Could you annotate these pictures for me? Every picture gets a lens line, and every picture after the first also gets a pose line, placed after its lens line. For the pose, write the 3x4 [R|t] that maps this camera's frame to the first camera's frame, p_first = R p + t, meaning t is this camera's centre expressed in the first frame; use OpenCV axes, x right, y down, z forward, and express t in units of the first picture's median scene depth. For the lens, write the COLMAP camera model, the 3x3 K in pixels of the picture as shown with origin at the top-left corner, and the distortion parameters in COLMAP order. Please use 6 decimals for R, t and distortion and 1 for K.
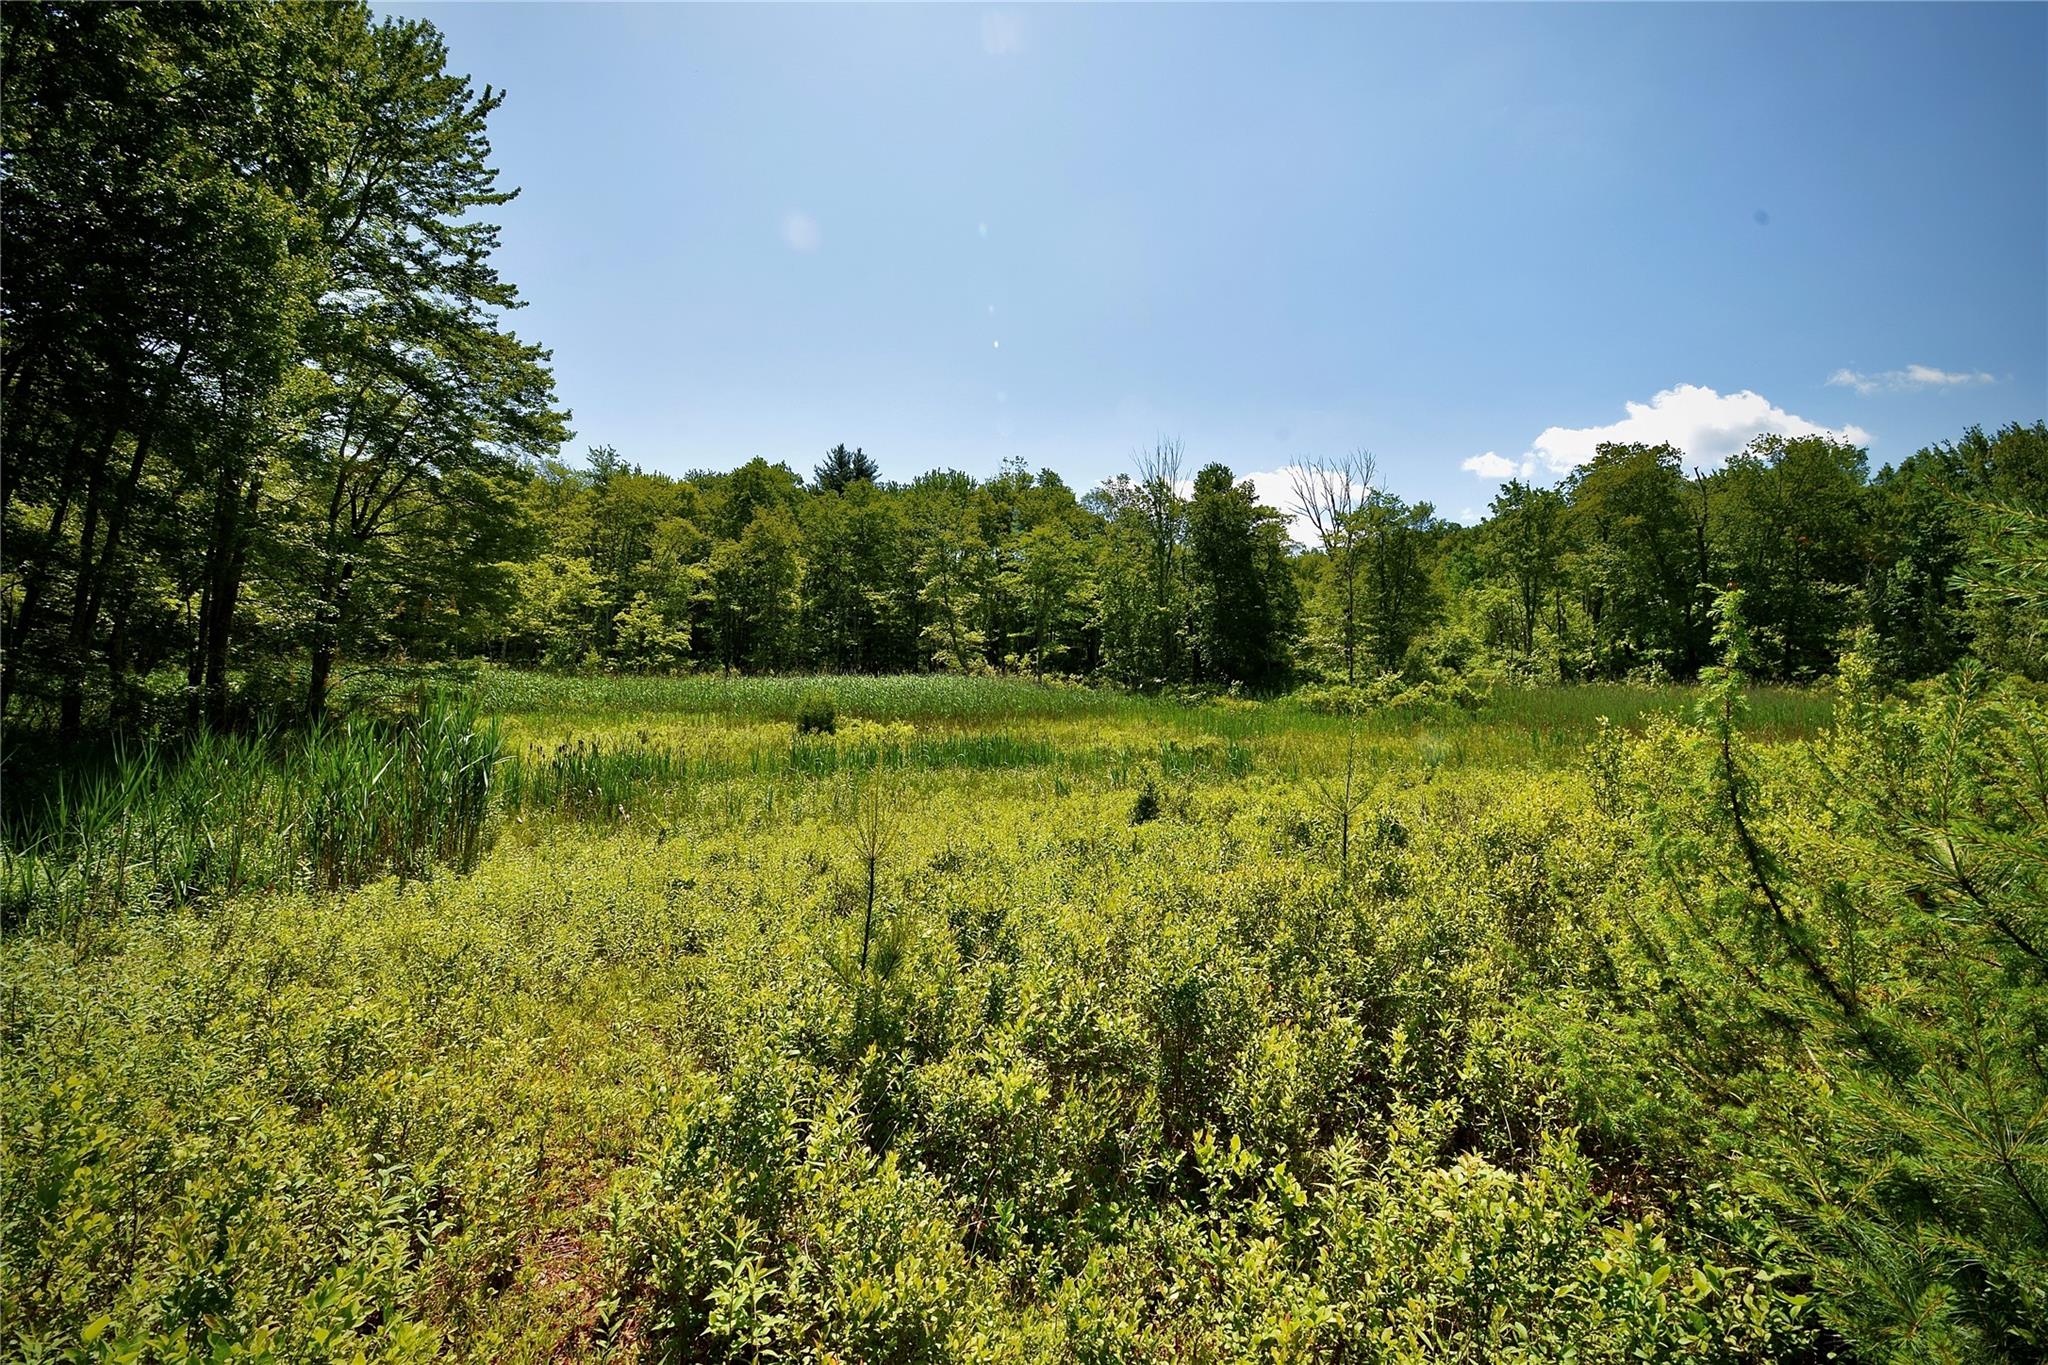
lens RADIAL K [[886.5, 0, 1024.0], [0, 886.5, 682.5], [0, 0, 1]] dist [0.000252, -0.018793]
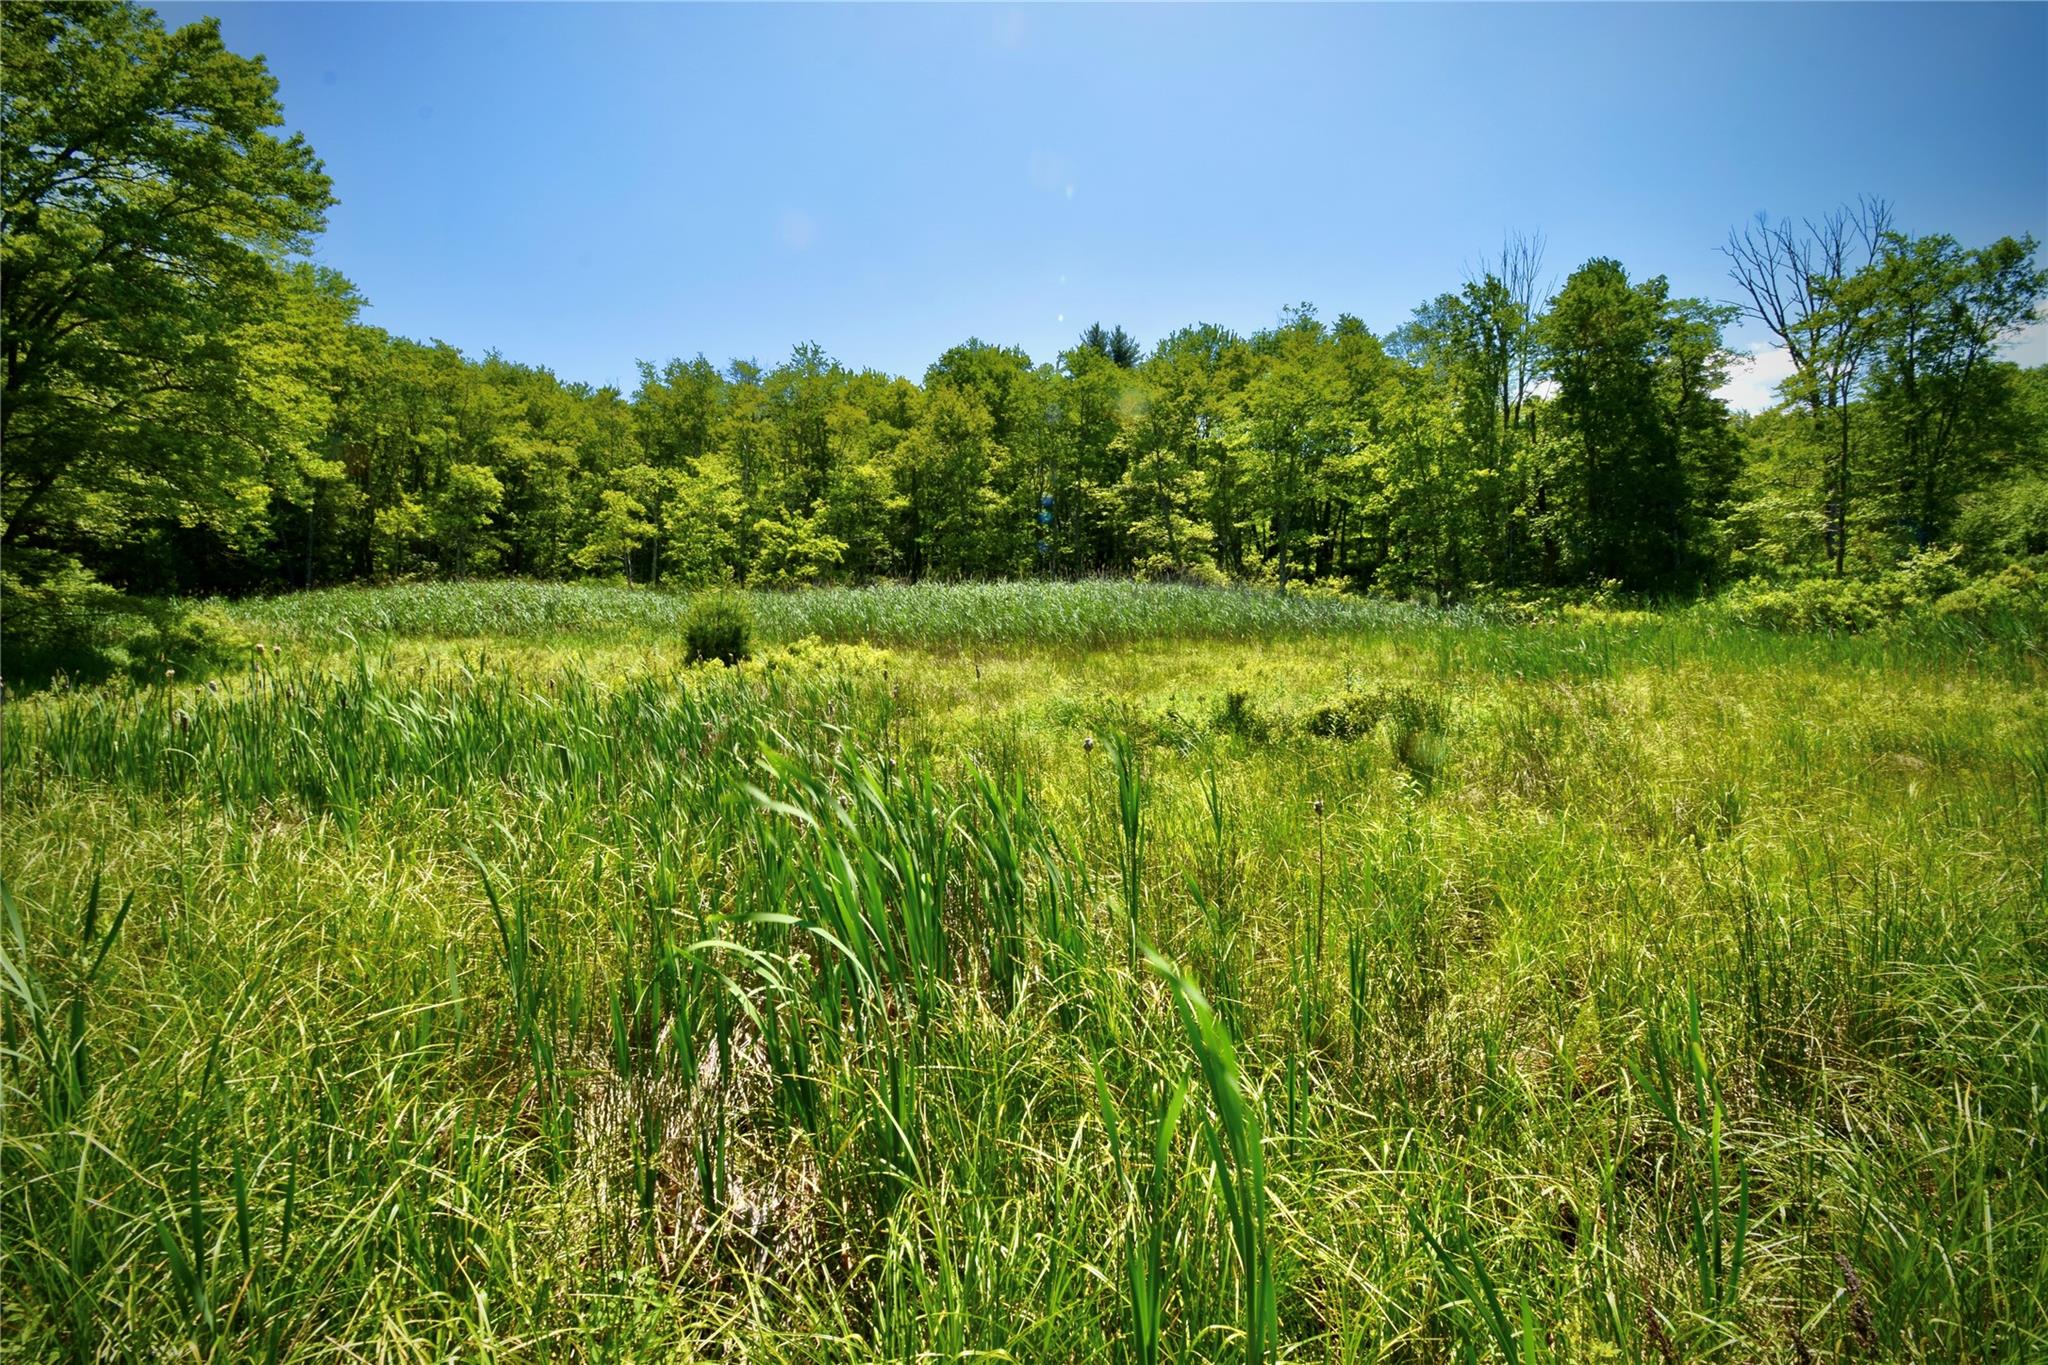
lens RADIAL K [[886.5, 0, 1024.0], [0, 886.5, 682.5], [0, 0, 1]] dist [0.000252, -0.018793]
pose [[0.926144, 0.012226, -0.376971, 0.087357], [0.018353, 0.996830, 0.077418, 0.012983], [0.376722, -0.078619, 0.922984, 0.252800]]
